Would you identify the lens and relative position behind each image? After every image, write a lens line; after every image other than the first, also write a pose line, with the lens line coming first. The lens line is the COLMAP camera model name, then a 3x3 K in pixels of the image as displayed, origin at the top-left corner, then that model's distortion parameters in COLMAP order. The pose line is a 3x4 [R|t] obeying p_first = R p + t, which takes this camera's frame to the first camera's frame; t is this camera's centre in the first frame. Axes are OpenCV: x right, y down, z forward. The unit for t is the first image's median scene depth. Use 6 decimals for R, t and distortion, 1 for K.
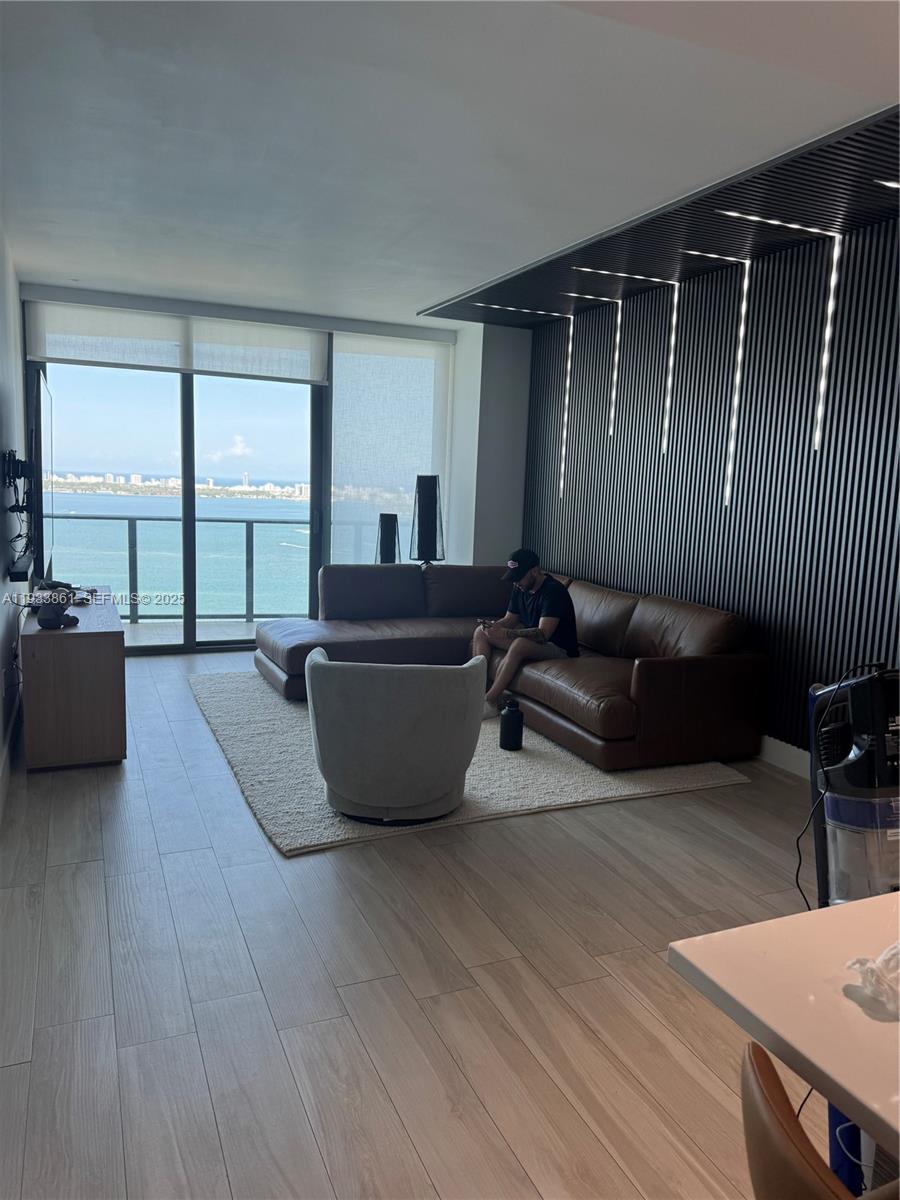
lens RADIAL K [[861.1, 0, 450.0], [0, 861.1, 600.0], [0, 0, 1]] dist [0.061578, -0.088139]
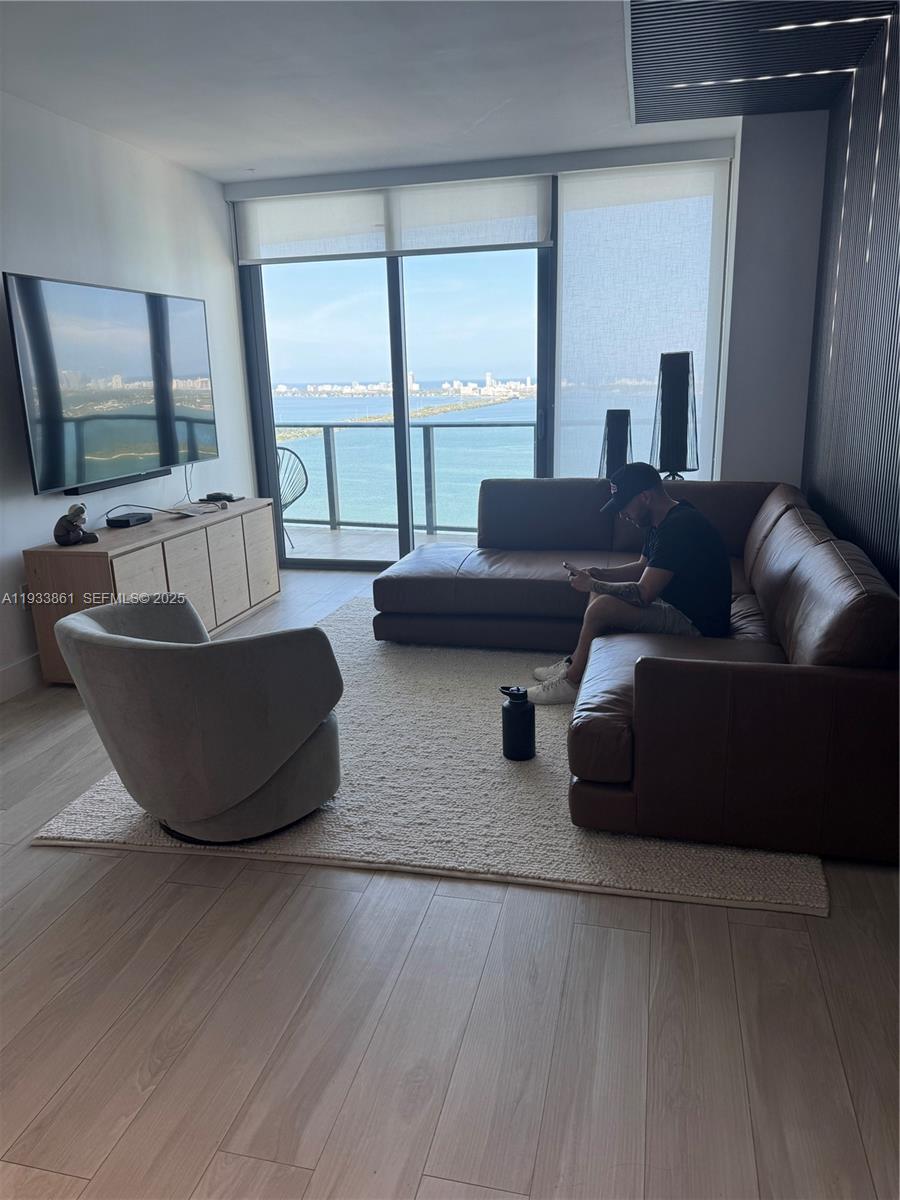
lens RADIAL K [[861.1, 0, 450.0], [0, 861.1, 600.0], [0, 0, 1]] dist [0.061578, -0.088139]
pose [[0.795026, 0.097647, -0.598665, 0.303167], [-0.029379, 0.991998, 0.122787, -0.024433], [0.605864, -0.080030, 0.791533, 0.305214]]
